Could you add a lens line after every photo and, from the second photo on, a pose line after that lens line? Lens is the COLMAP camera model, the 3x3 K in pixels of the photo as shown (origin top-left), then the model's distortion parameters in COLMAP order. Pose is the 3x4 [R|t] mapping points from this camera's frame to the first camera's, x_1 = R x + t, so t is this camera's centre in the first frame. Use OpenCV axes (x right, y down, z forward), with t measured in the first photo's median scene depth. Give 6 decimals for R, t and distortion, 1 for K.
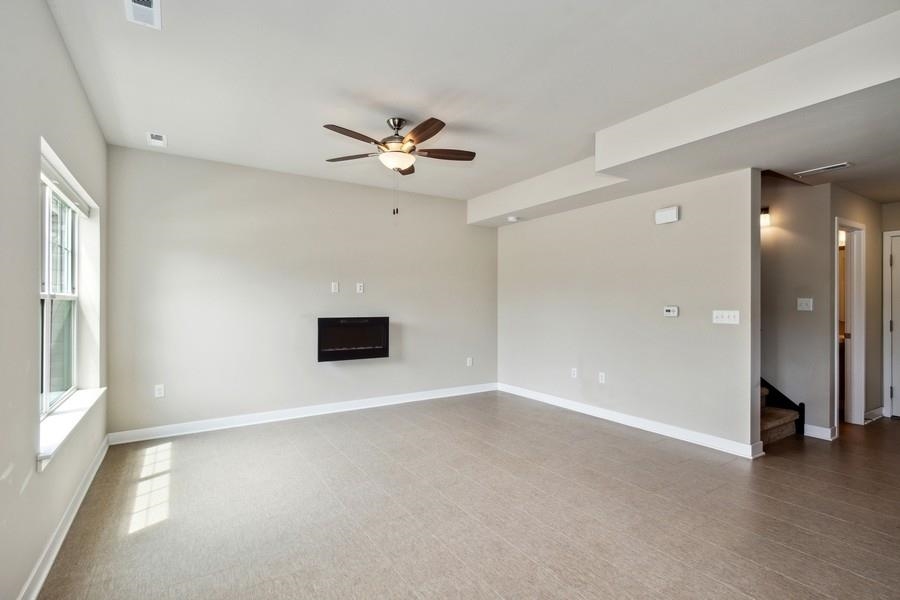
lens RADIAL K [[422.1, 0, 452.5], [0, 422.1, 302.0], [0, 0, 1]] dist [0.004898, 0.000872]
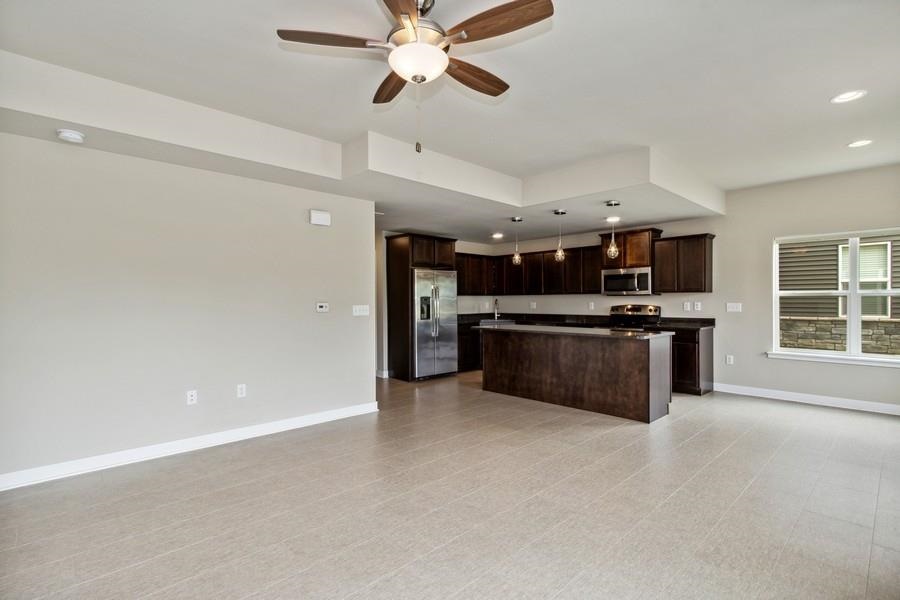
lens RADIAL K [[422.1, 0, 445.6], [0, 422.1, 301.3], [0, 0, 1]] dist [0.004898, 0.000872]
pose [[-0.171767, -0.002406, 0.985135, -0.606502], [-0.001717, 0.999996, 0.002143, 0.004058], [-0.985136, -0.001323, -0.171771, 0.873327]]
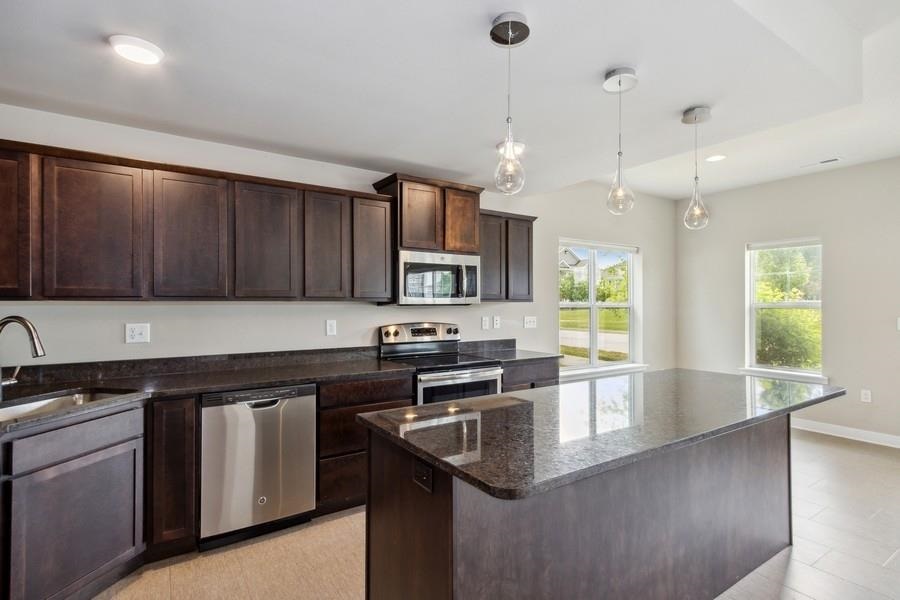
lens RADIAL K [[467.6, 0, 451.0], [0, 467.6, 300.0], [0, 0, 1]] dist [0.026044, 0.000058]
pose [[-0.999756, 0.000887, -0.022083, 0.832082], [0.001296, 0.999828, -0.018508, -0.009265], [0.022063, -0.018532, -0.999585, 0.843683]]
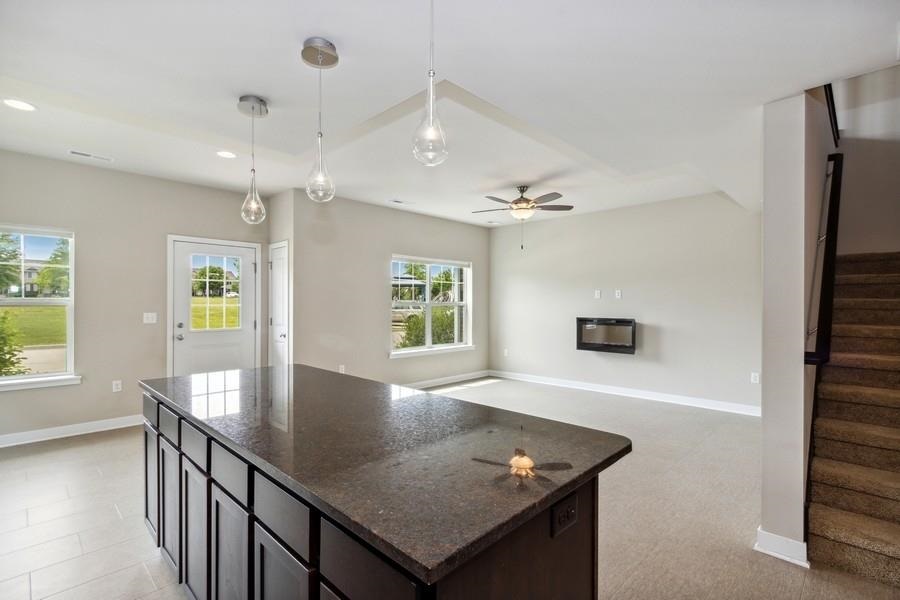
lens RADIAL K [[422.1, 0, 443.2], [0, 422.1, 301.7], [0, 0, 1]] dist [0.004898, 0.000872]
pose [[0.217205, -0.002745, -0.976122, 1.061059], [0.003146, 0.999993, -0.002112, -0.013634], [0.976121, -0.002613, 0.217212, 0.321674]]
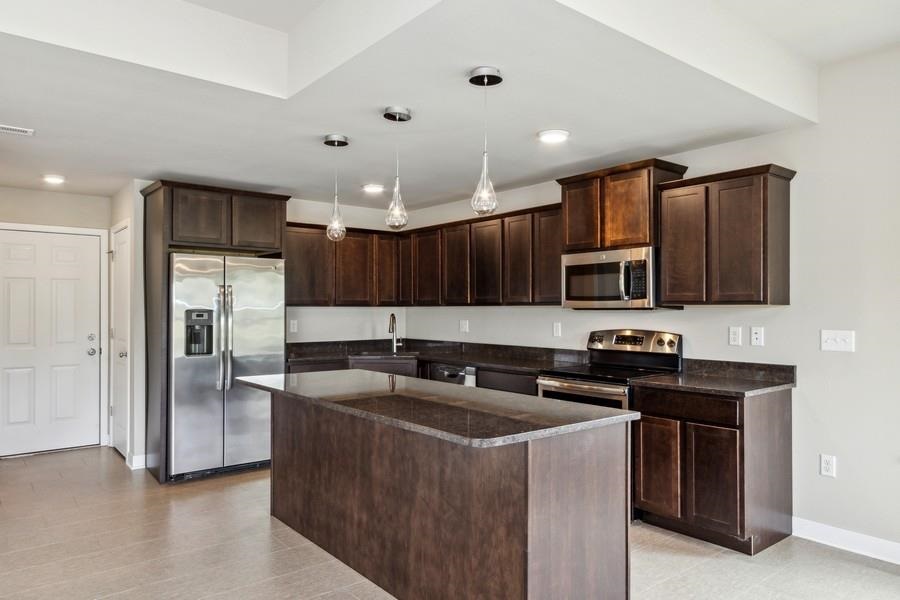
lens RADIAL K [[596.3, 0, 443.2], [0, 596.3, 306.2], [0, 0, 1]] dist [0.005247, -0.000304]
pose [[-0.094007, 0.004781, 0.995560, -0.161280], [-0.007958, 0.999953, -0.005553, -0.013649], [-0.995540, -0.008445, -0.093965, 0.313222]]
